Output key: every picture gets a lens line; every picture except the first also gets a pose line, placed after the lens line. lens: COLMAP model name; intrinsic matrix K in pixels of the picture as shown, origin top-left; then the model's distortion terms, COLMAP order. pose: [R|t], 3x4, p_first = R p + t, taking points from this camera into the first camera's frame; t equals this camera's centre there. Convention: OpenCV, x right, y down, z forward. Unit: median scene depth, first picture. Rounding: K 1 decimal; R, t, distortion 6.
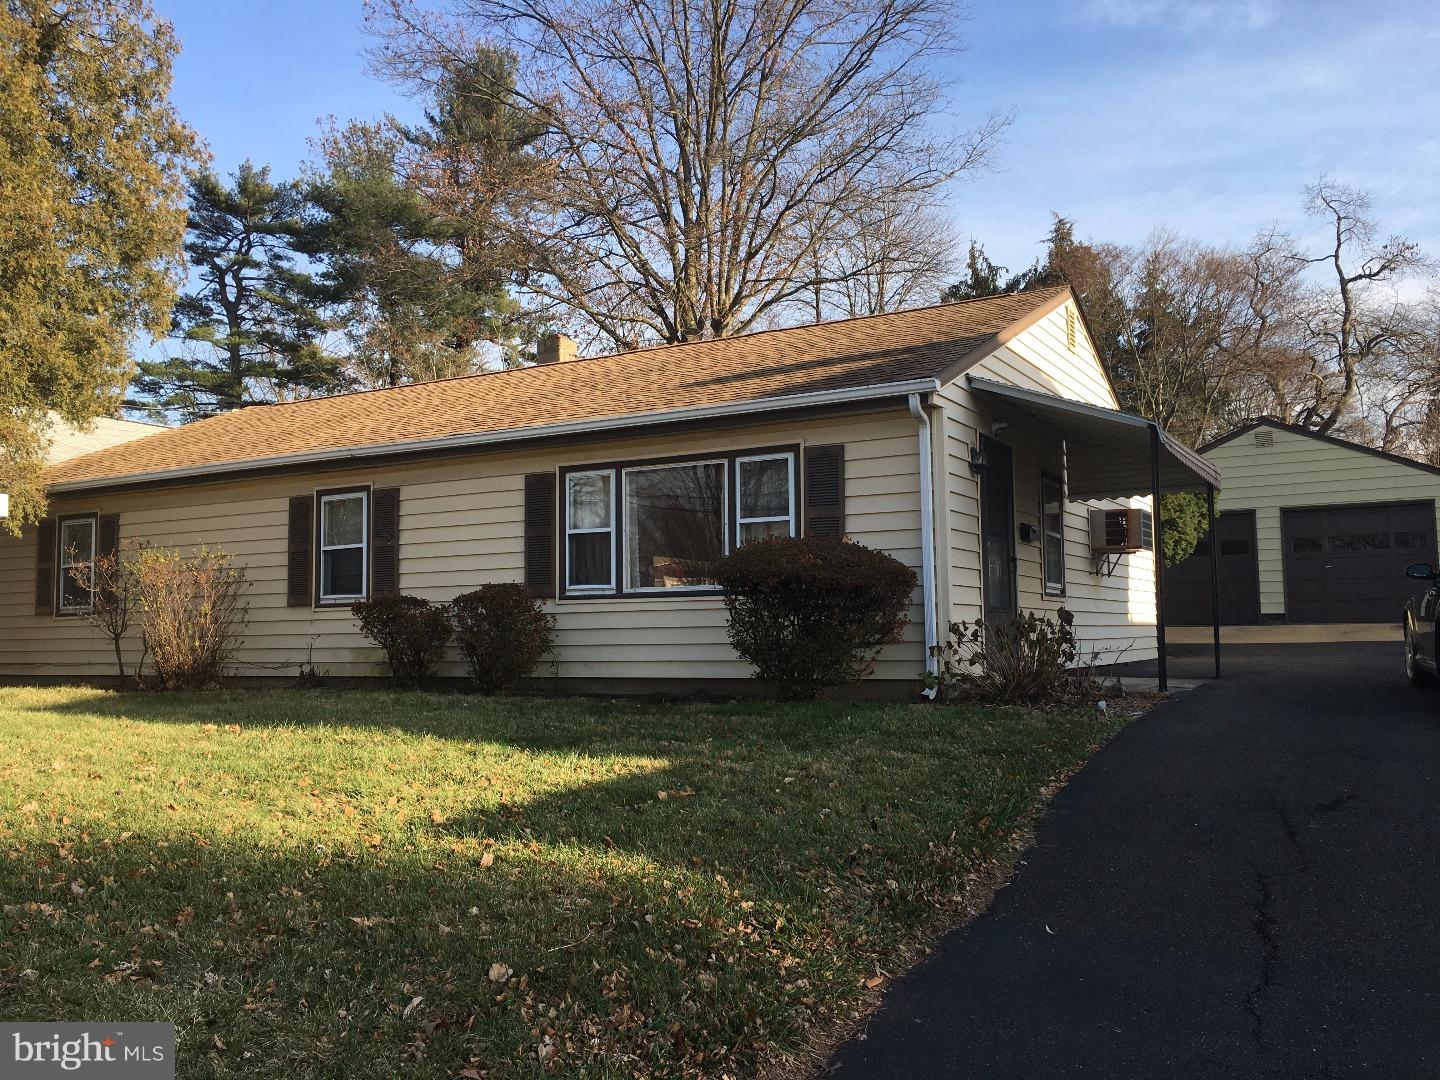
lens RADIAL K [[1183.6, 0, 720.0], [0, 1183.6, 540.0], [0, 0, 1]] dist [0.084844, -0.116527]
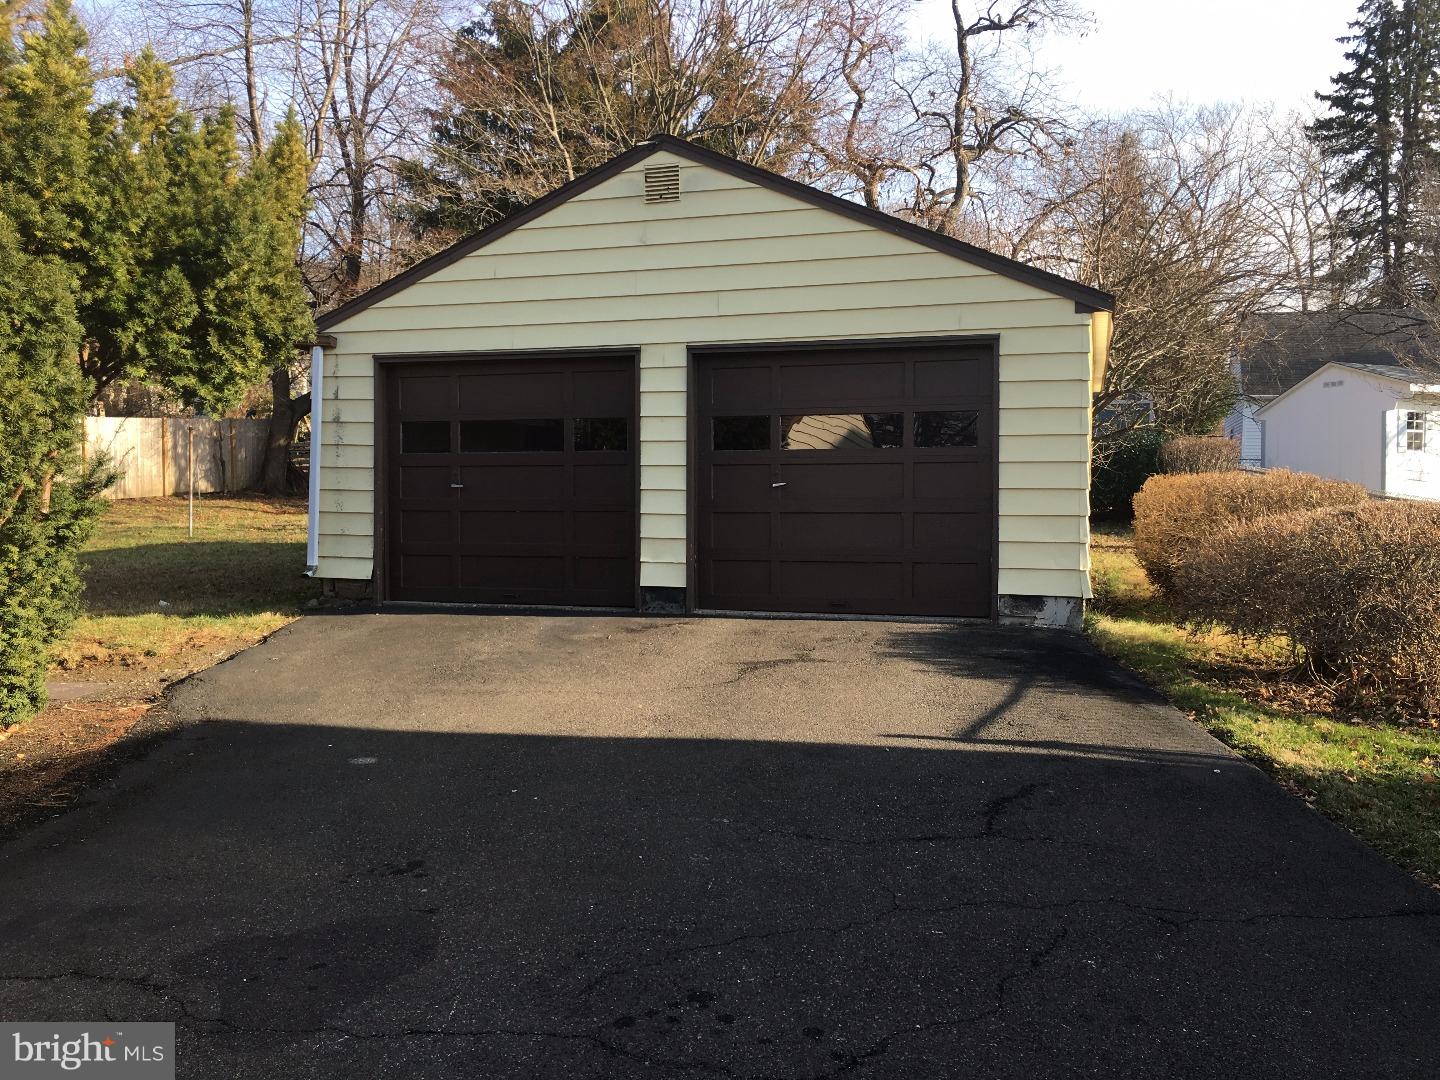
lens RADIAL K [[1183.6, 0, 720.0], [0, 1183.6, 540.0], [0, 0, 1]] dist [0.084844, -0.116527]
pose [[0.972839, 0.002256, 0.231471, 0.233334], [-0.027918, 0.993797, 0.107651, -0.002113], [-0.229792, -0.111189, 0.966867, 0.352257]]
